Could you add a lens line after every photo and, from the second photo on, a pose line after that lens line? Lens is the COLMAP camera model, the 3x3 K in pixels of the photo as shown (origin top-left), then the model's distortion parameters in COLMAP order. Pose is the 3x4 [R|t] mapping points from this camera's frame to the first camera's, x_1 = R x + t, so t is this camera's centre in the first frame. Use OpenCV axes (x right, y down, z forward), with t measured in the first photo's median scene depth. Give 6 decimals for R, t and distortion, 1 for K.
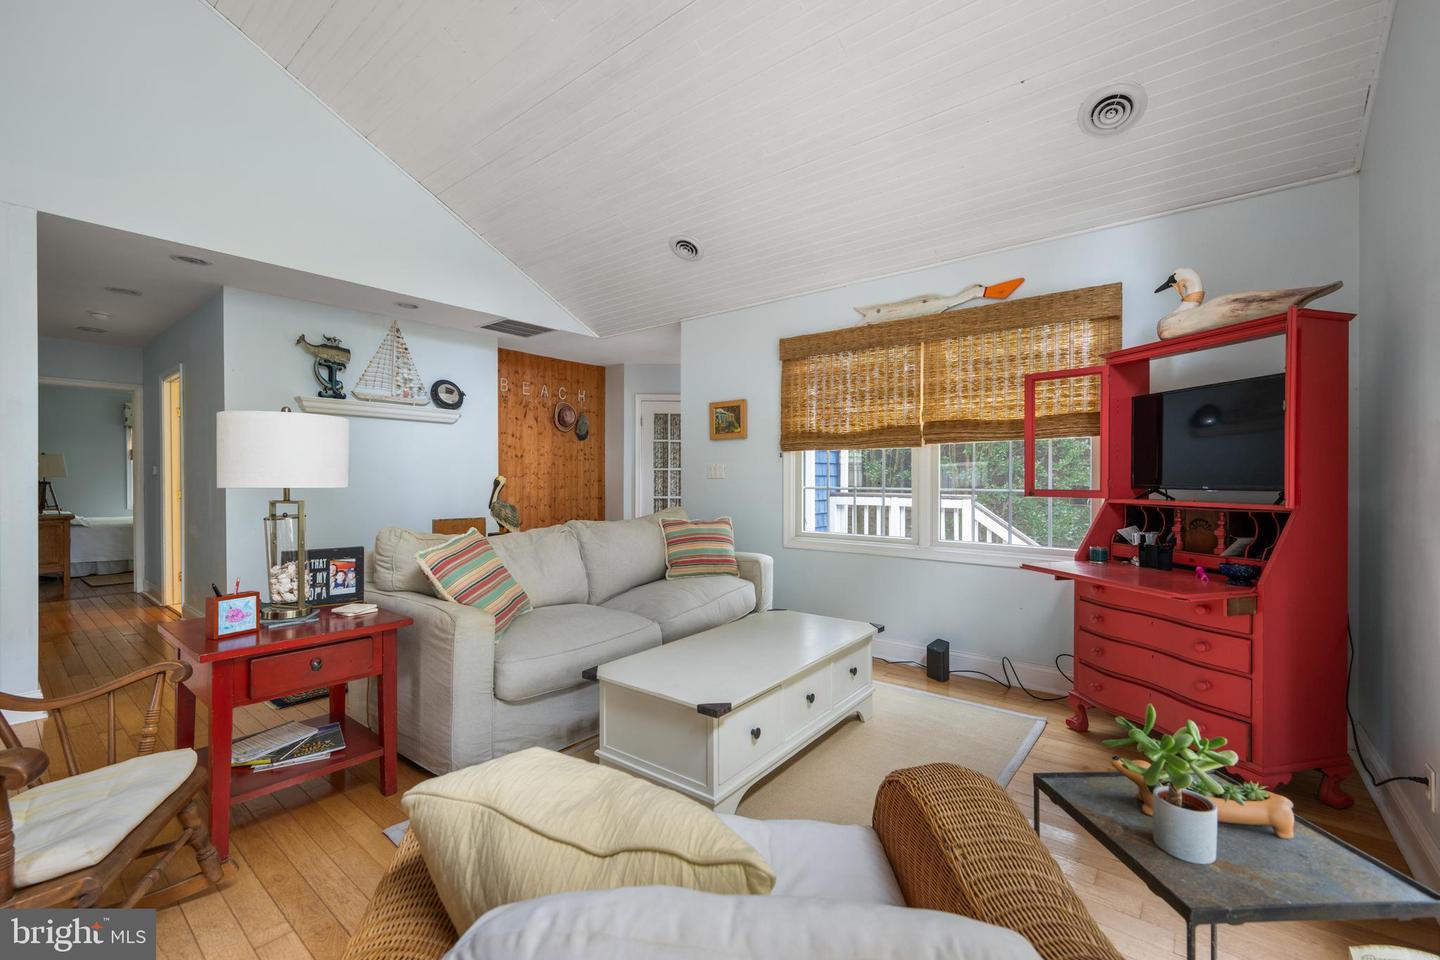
lens RADIAL K [[589.8, 0, 720.0], [0, 589.8, 480.0], [0, 0, 1]] dist [0.000697, -0.000005]
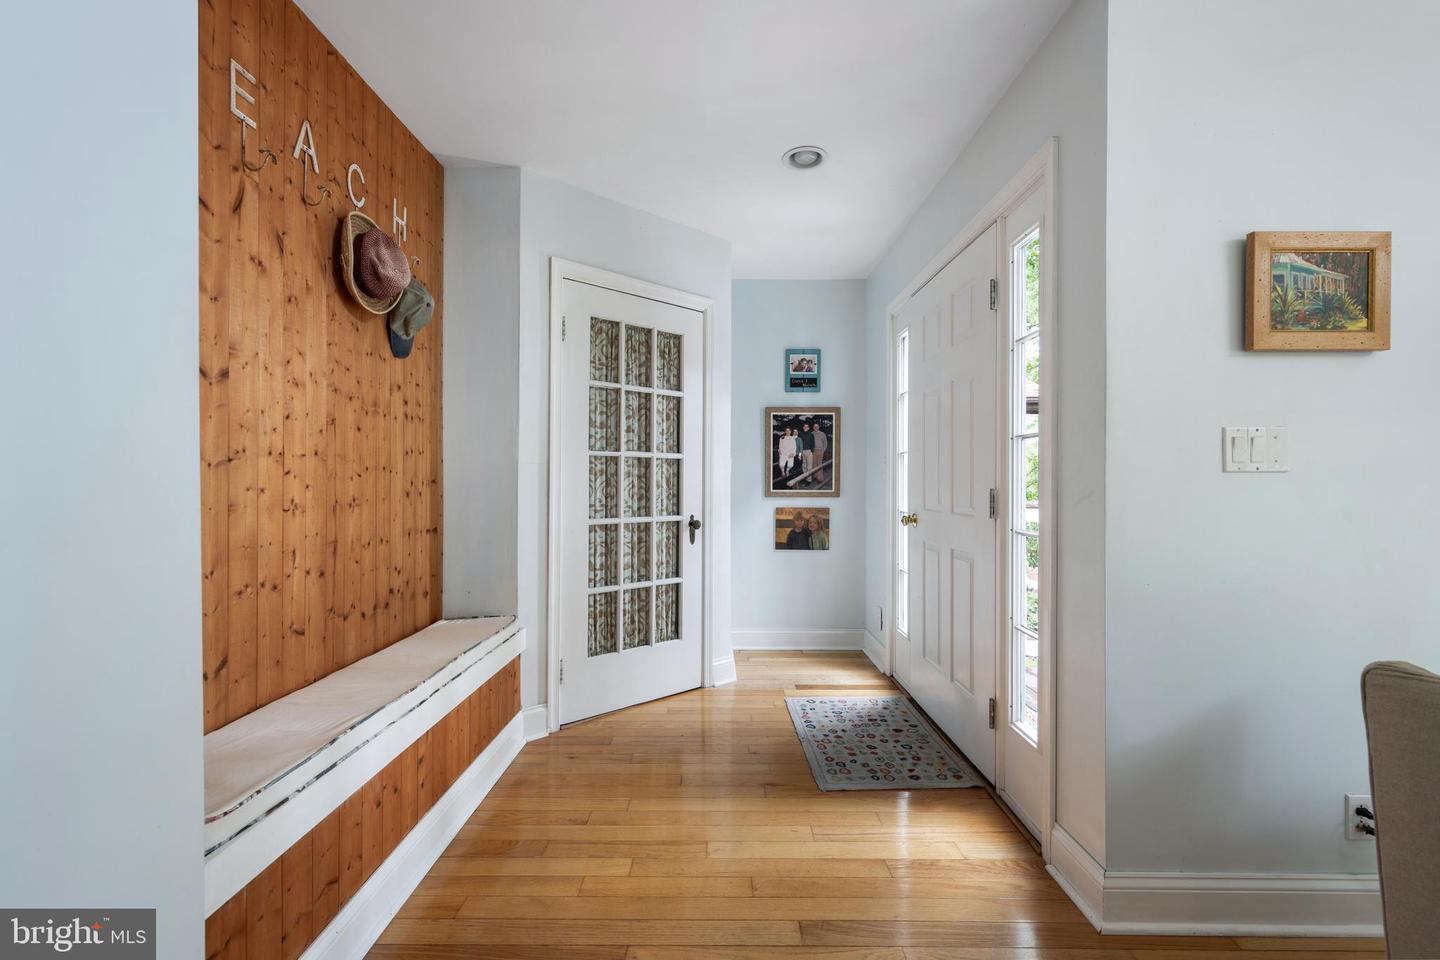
lens RADIAL K [[594.4, 0, 722.5], [0, 594.4, 479.3], [0, 0, 1]] dist [0.006949, -0.000394]
pose [[0.787852, 0.002359, 0.615860, -0.300055], [-0.000098, 0.999993, -0.003705, 0.001237], [-0.615865, 0.002859, 0.787847, 0.638257]]
